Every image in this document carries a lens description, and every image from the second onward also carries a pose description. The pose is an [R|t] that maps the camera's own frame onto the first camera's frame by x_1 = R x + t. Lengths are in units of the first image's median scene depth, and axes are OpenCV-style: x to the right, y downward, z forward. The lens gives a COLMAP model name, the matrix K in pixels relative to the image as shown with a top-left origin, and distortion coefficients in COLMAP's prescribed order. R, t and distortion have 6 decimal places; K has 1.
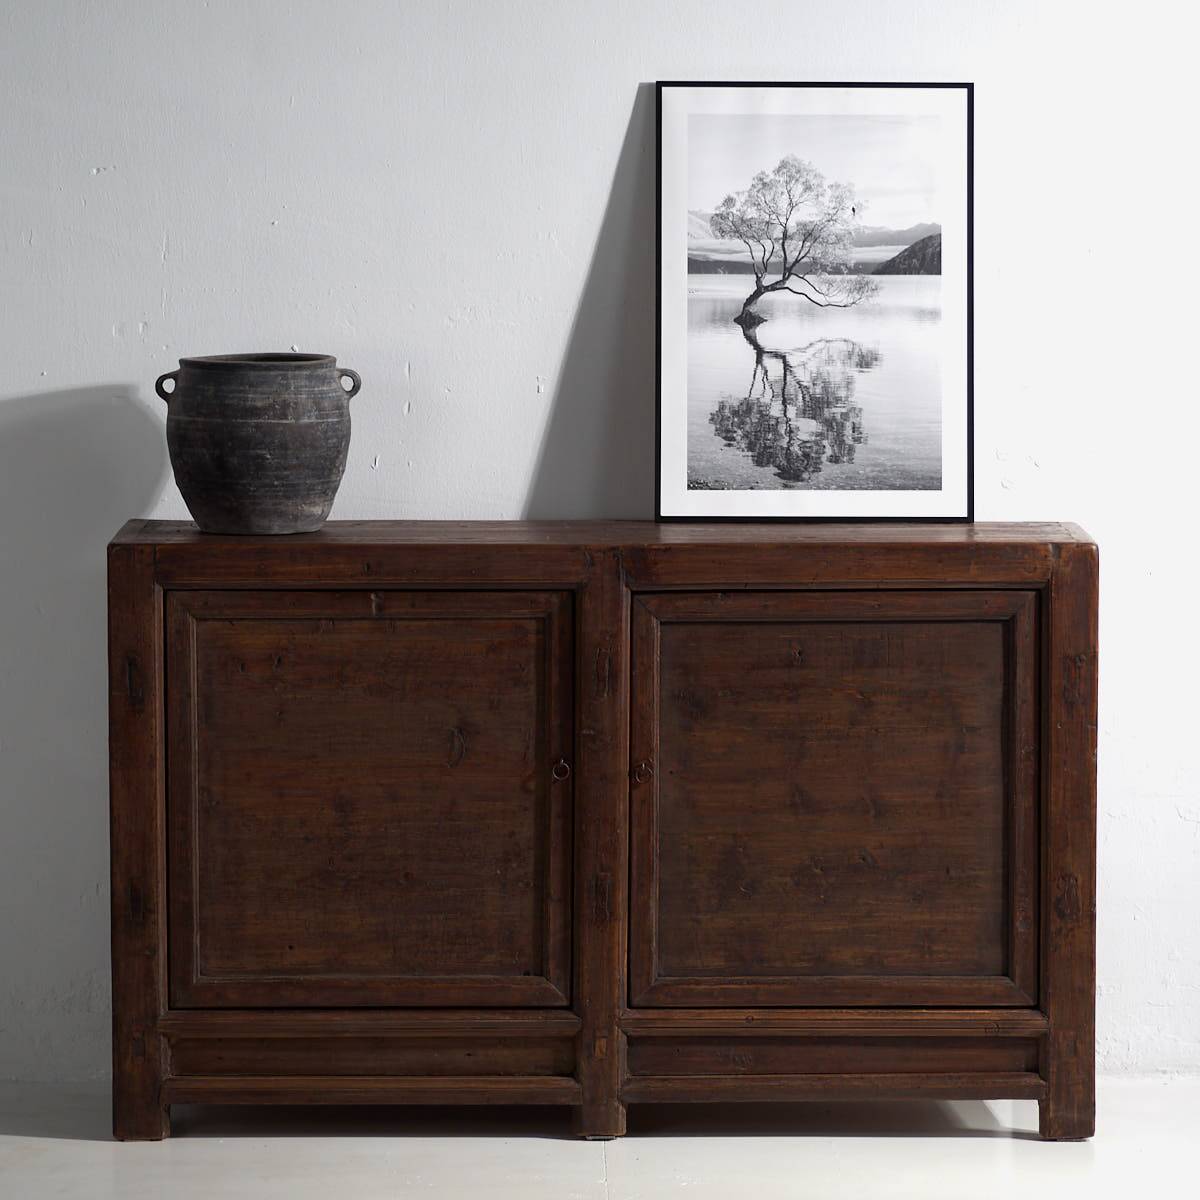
lens RADIAL K [[6013.1, 0, 600.0], [0, 6013.1, 600.0], [0, 0, 1]] dist [-0.003606, 1.479236]
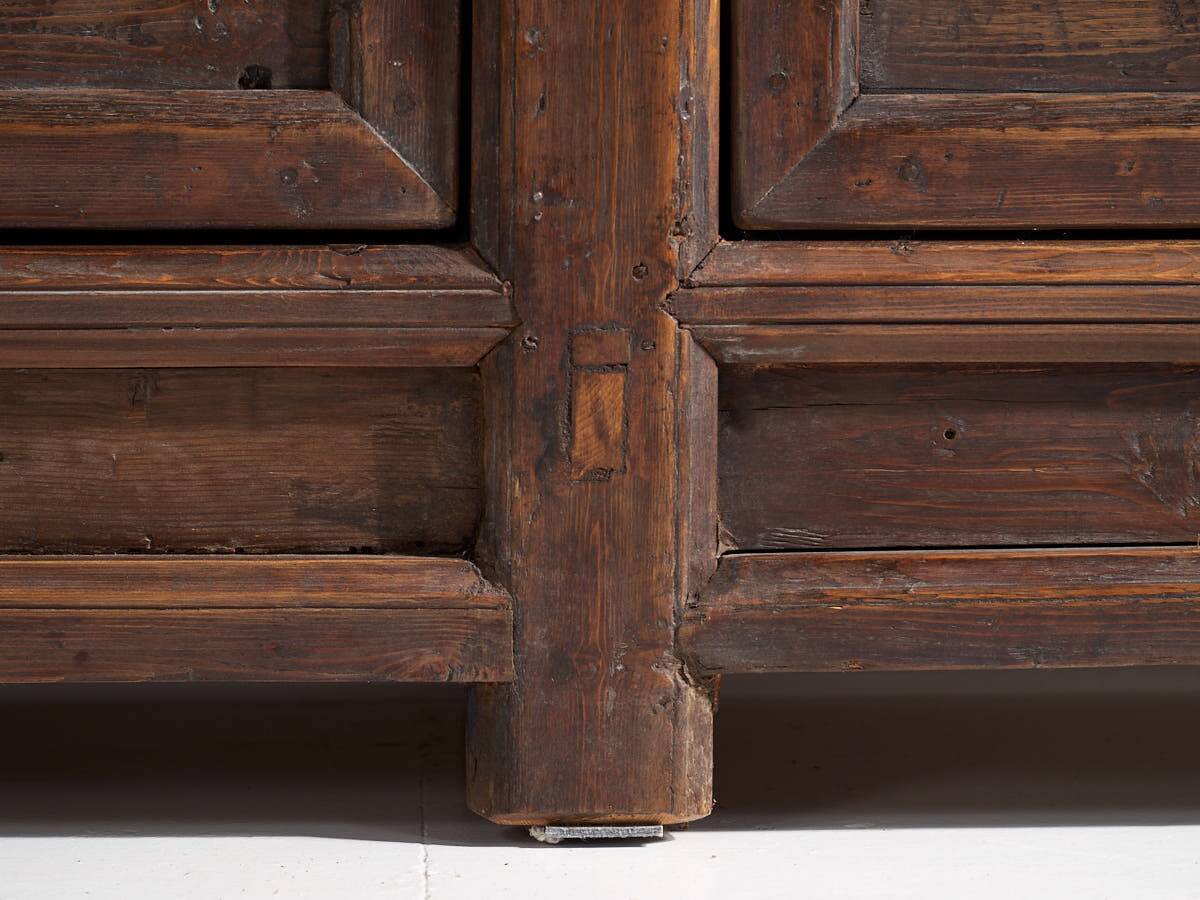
lens RADIAL K [[6035.2, 0, 600.0], [0, 6035.2, 450.0], [0, 0, 1]] dist [0.023663, -10.159906]
pose [[0.999308, -0.003602, 0.037012, -0.007935], [0.003623, 0.999993, -0.000477, 0.075981], [-0.037011, 0.000611, 0.999315, 0.784955]]
